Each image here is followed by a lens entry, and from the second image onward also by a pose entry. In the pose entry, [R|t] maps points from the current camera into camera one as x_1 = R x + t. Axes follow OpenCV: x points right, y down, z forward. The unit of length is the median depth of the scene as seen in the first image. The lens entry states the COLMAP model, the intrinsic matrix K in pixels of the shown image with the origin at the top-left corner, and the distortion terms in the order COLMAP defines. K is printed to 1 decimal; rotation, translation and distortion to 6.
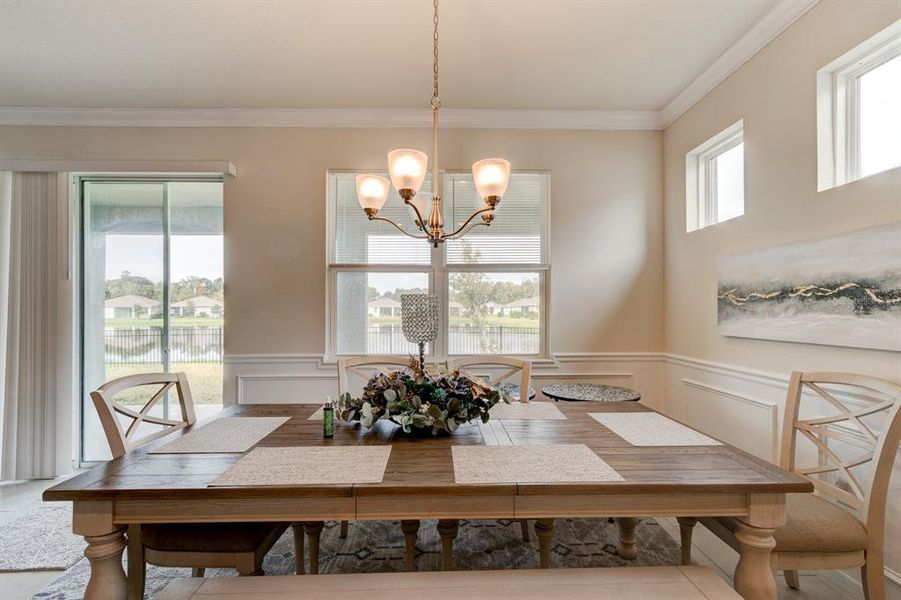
lens RADIAL K [[417.8, 0, 447.5], [0, 417.8, 308.0], [0, 0, 1]] dist [0.003086, 0.001590]
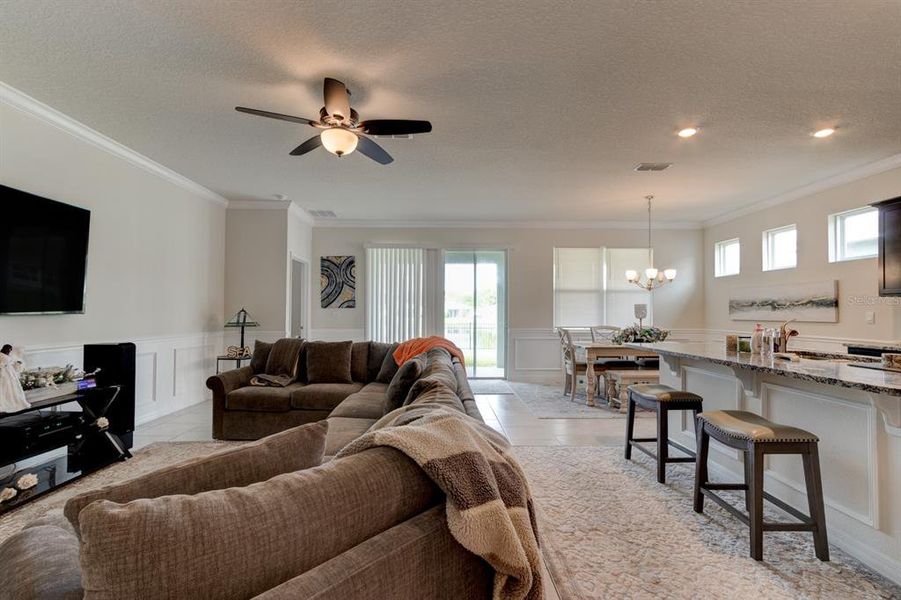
lens RADIAL K [[417.8, 0, 447.5], [0, 417.8, 308.0], [0, 0, 1]] dist [0.003086, 0.001590]
pose [[0.999991, 0.003281, -0.002580, -1.395981], [-0.003296, 0.999978, -0.005730, 0.018783], [0.002562, 0.005739, 0.999980, -2.039453]]
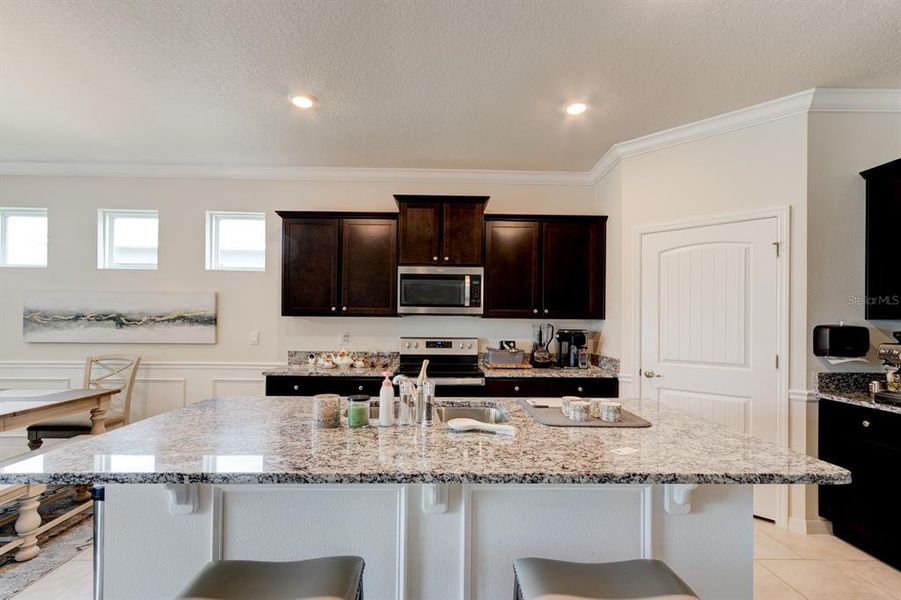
lens RADIAL K [[421.5, 0, 446.7], [0, 421.5, 318.5], [0, 0, 1]] dist [0.000567, 0.000454]
pose [[-0.000057, 0.006924, 0.999976, -1.155053], [-0.013967, 0.999878, -0.006924, -0.040768], [-0.999902, -0.013967, 0.000040, -0.698293]]
